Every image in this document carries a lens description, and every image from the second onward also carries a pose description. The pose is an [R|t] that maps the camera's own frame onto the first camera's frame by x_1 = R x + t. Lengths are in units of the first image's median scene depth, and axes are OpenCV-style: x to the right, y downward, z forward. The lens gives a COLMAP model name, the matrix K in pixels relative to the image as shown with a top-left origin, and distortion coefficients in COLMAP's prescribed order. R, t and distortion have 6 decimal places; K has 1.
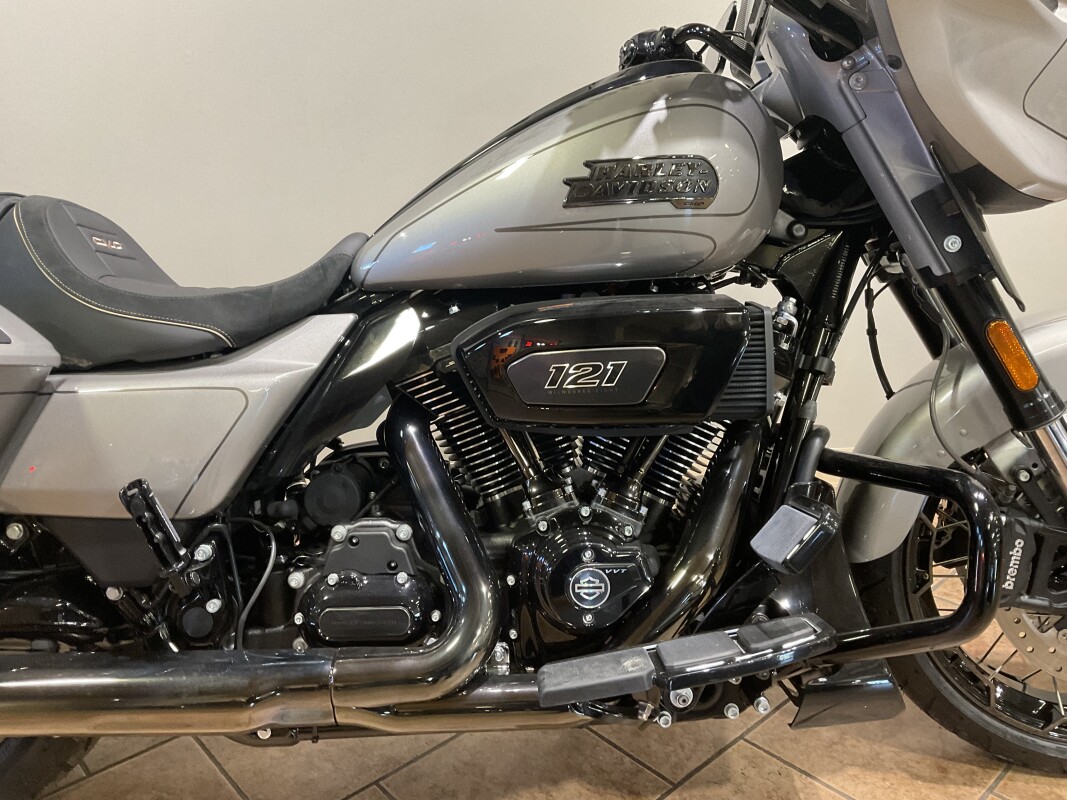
lens RADIAL K [[883.1, 0, 544.8], [0, 883.1, 403.9], [0, 0, 1]] dist [0.063530, -0.089573]
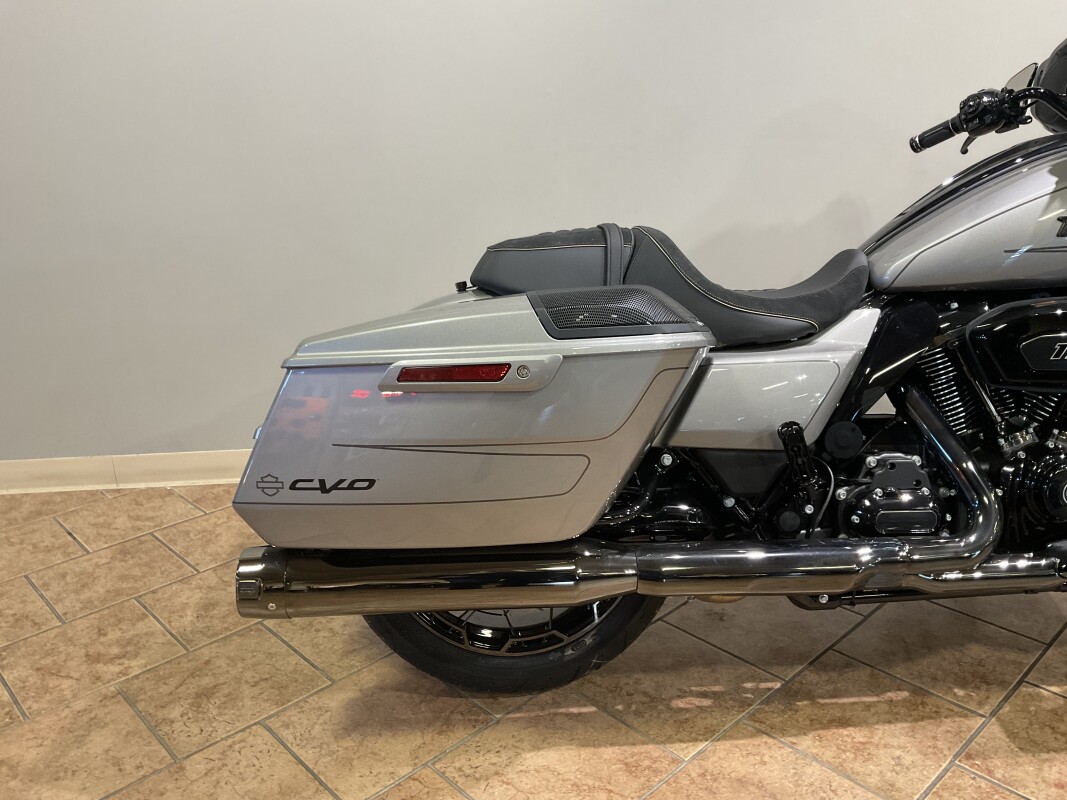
lens RADIAL K [[882.6, 0, 533.5], [0, 882.6, 400.0], [0, 0, 1]] dist [0.060436, -0.122218]
pose [[0.999714, -0.006308, 0.023051, -0.775274], [0.005799, 0.999739, 0.022094, 0.010719], [-0.023184, -0.021954, 0.999490, -0.404225]]
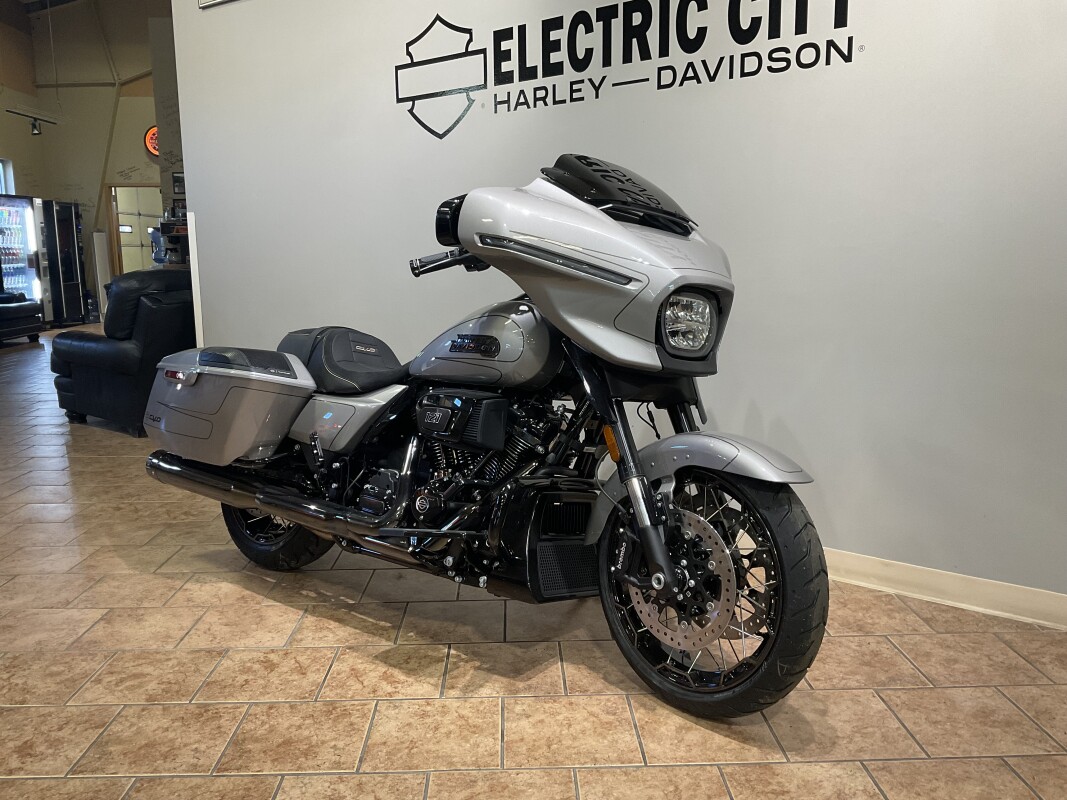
lens RADIAL K [[877.5, 0, 531.5], [0, 877.5, 396.4], [0, 0, 1]] dist [0.067690, -0.115151]
pose [[0.757950, 0.124456, -0.640330, 1.548098], [-0.206306, 0.976979, -0.054313, -0.010820], [0.618830, 0.173270, 0.766177, -0.622393]]
